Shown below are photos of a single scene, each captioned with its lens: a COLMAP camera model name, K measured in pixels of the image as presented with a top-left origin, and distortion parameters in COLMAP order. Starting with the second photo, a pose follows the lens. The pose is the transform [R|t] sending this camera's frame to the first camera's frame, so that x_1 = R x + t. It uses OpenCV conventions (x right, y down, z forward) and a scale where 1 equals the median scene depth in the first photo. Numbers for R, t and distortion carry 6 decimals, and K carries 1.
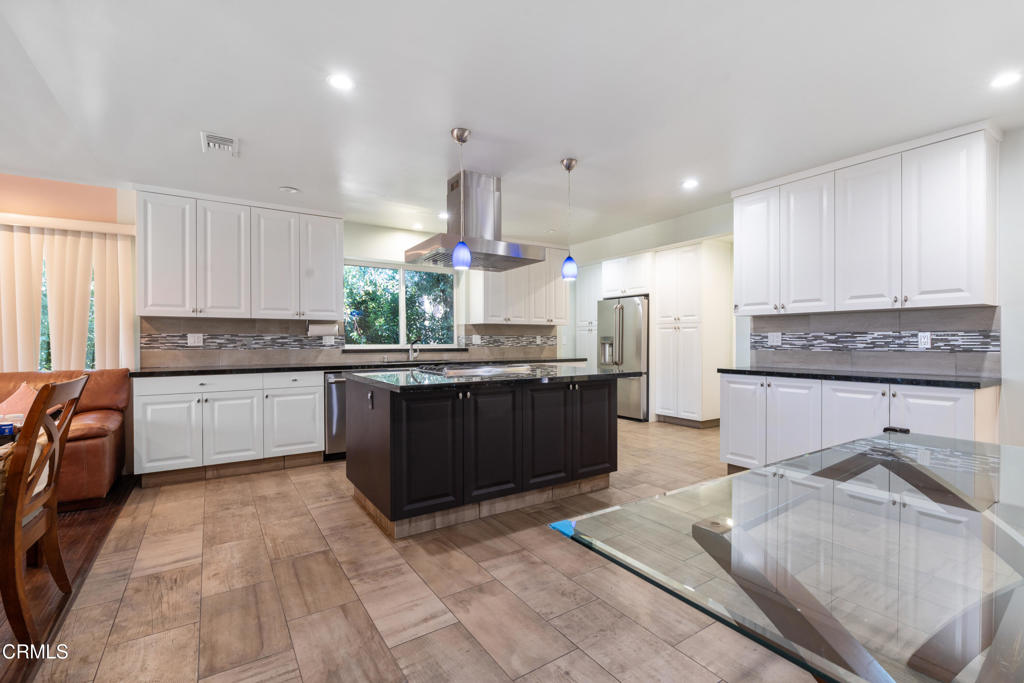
lens RADIAL K [[460.8, 0, 513.2], [0, 460.8, 342.2], [0, 0, 1]] dist [-0.002779, 0.000996]
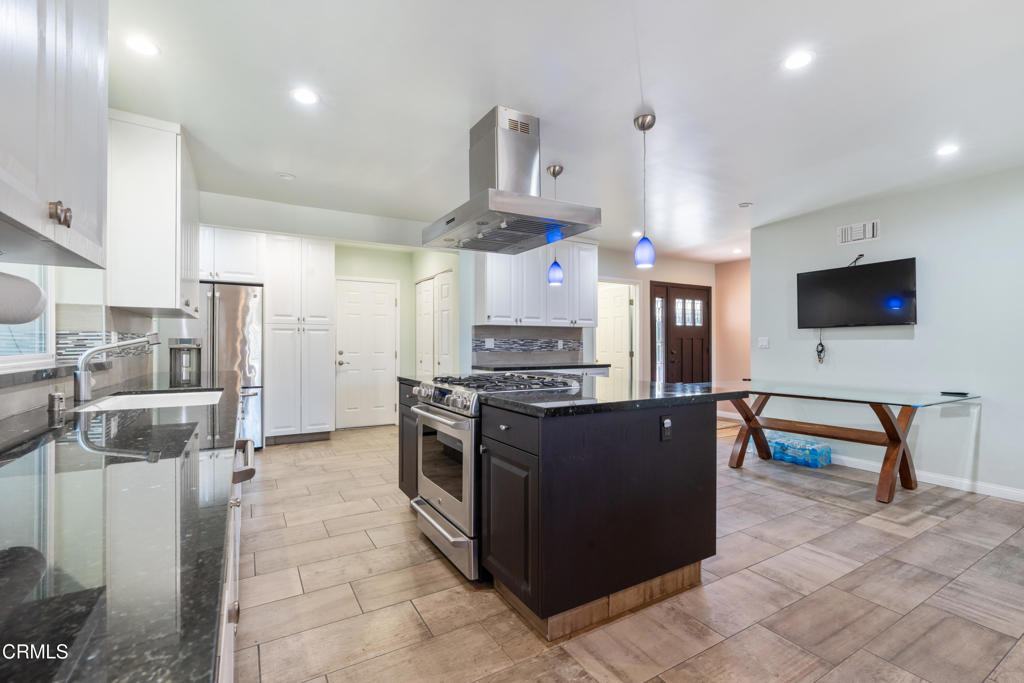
lens RADIAL K [[460.8, 0, 515.5], [0, 460.8, 344.0], [0, 0, 1]] dist [-0.002779, 0.000996]
pose [[0.033409, 0.003042, 0.999437, -1.214967], [0.002569, 0.999992, -0.003130, -0.001642], [-0.999438, 0.002672, 0.033401, 1.434340]]
